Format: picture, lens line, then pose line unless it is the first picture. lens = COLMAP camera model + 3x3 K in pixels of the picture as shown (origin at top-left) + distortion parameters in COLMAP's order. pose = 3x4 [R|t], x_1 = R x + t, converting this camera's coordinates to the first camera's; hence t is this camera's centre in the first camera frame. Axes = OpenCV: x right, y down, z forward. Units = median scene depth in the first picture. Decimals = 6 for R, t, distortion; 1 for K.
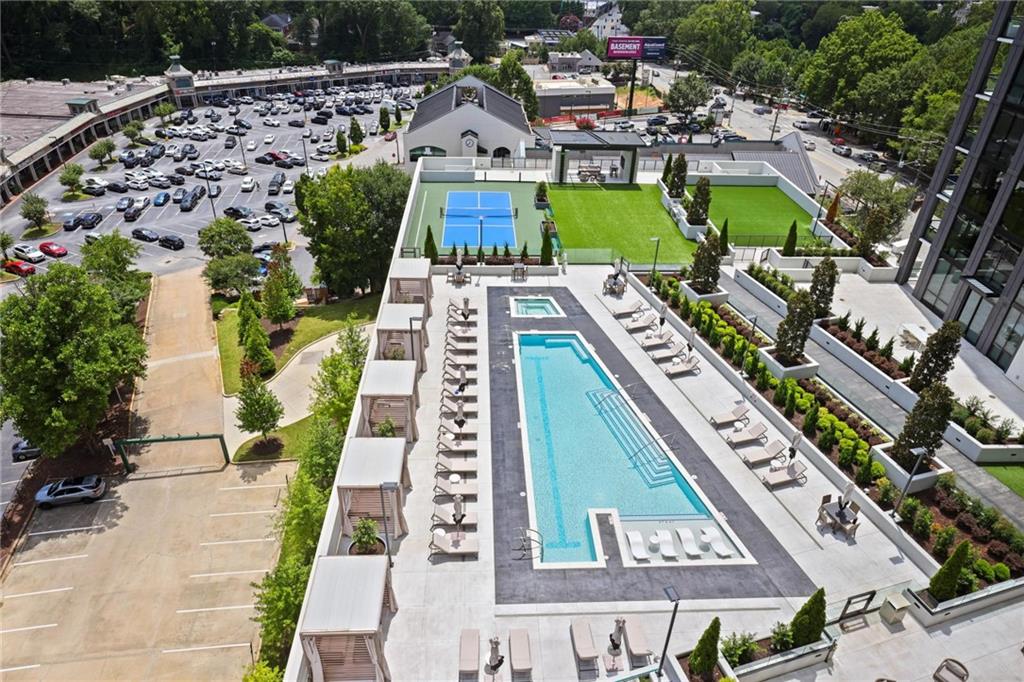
lens RADIAL K [[653.8, 0, 515.8], [0, 653.8, 344.4], [0, 0, 1]] dist [0.004043, -0.002049]
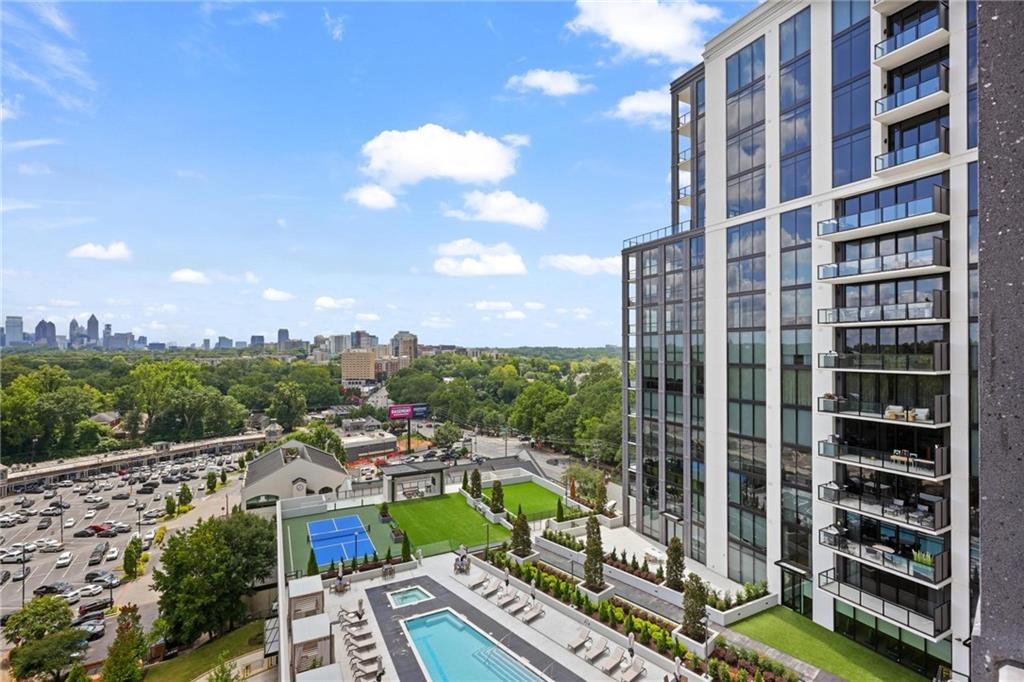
lens RADIAL K [[465.4, 0, 512.0], [0, 465.4, 341.0], [0, 0, 1]] dist [0.000159, 0.000946]
pose [[0.911579, -0.025140, 0.410357, -0.095872], [0.244035, 0.836358, -0.490868, 0.014032], [-0.330865, 0.547606, 0.768541, -0.032197]]
